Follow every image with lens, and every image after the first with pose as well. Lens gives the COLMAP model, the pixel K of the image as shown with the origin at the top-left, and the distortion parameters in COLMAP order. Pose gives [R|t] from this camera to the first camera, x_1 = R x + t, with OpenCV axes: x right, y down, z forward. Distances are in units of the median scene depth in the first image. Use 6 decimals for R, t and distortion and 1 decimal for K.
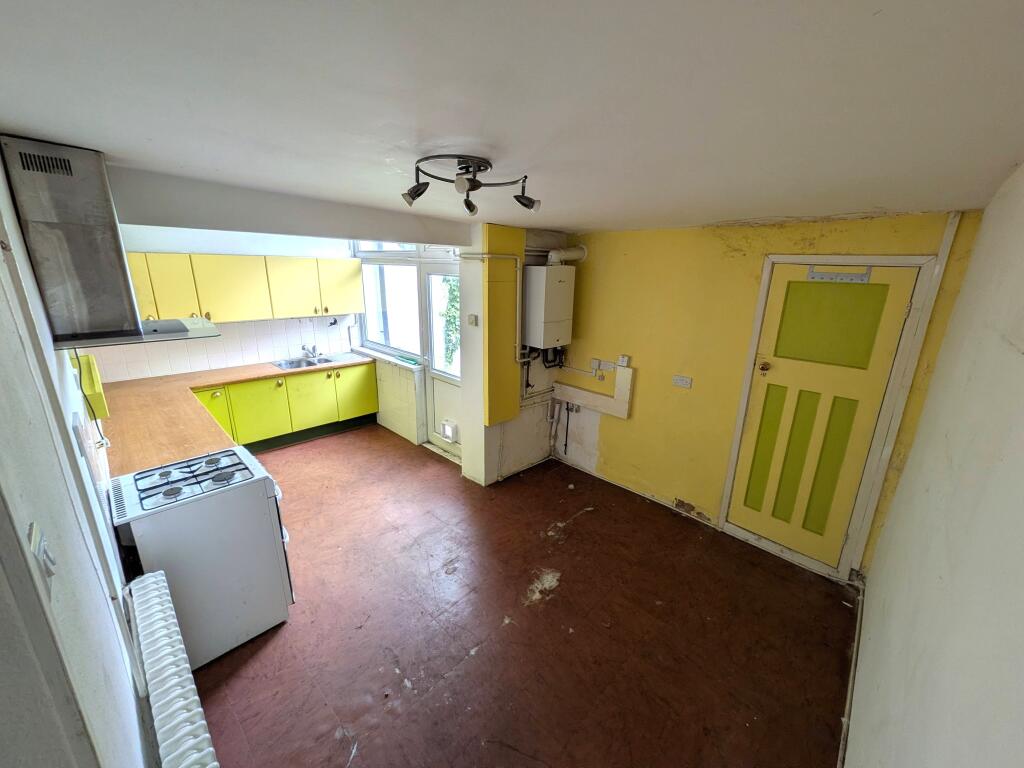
lens RADIAL K [[406.3, 0, 517.2], [0, 406.3, 382.4], [0, 0, 1]] dist [-0.001134, -0.000116]
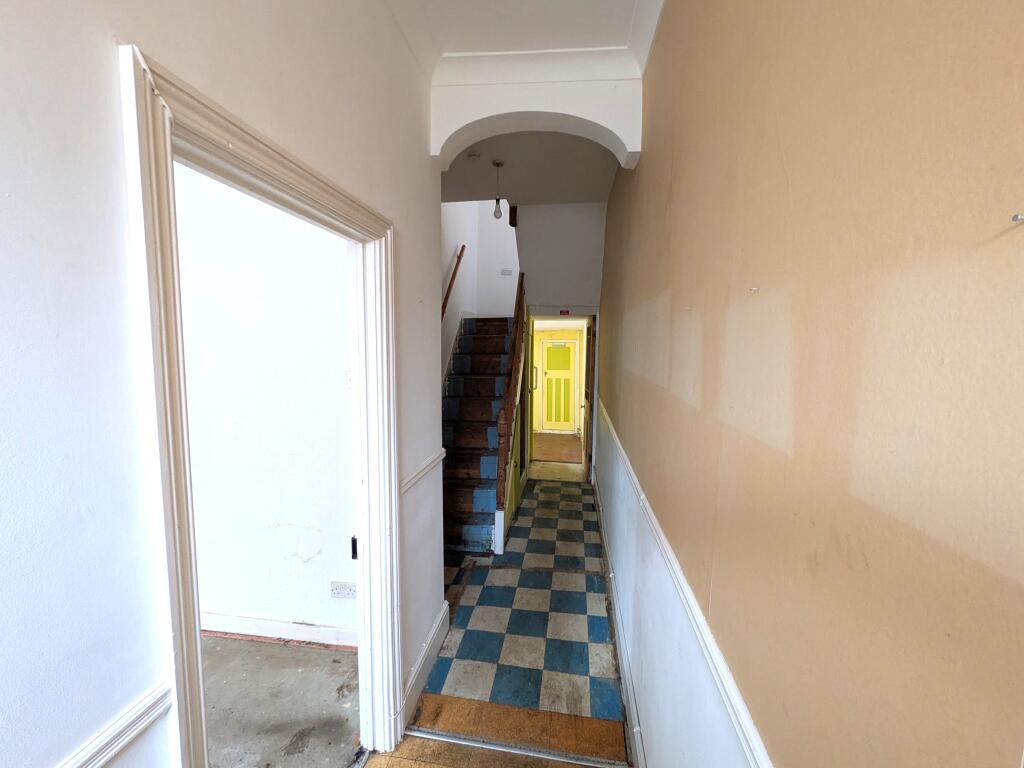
lens RADIAL K [[406.3, 0, 511.2], [0, 406.3, 381.8], [0, 0, 1]] dist [-0.001134, -0.000116]
pose [[0.820984, -0.067740, 0.566919, -1.431311], [0.172871, 0.975822, -0.133745, 0.409242], [-0.544152, 0.207806, 0.812844, -1.439557]]
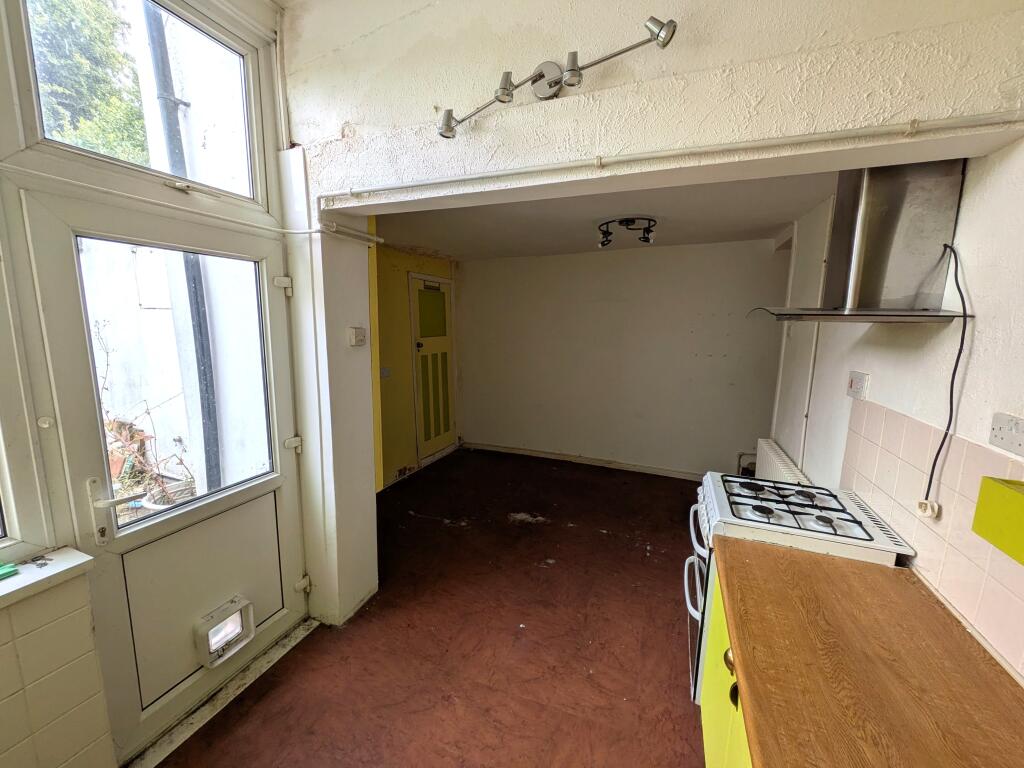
lens RADIAL K [[406.3, 0, 512.2], [0, 406.3, 383.9], [0, 0, 1]] dist [-0.001134, -0.000116]
pose [[-0.382194, -0.176348, 0.907099, -0.938596], [0.230750, 0.932313, 0.278473, -0.248595], [-0.894808, 0.315744, -0.315632, 1.222047]]
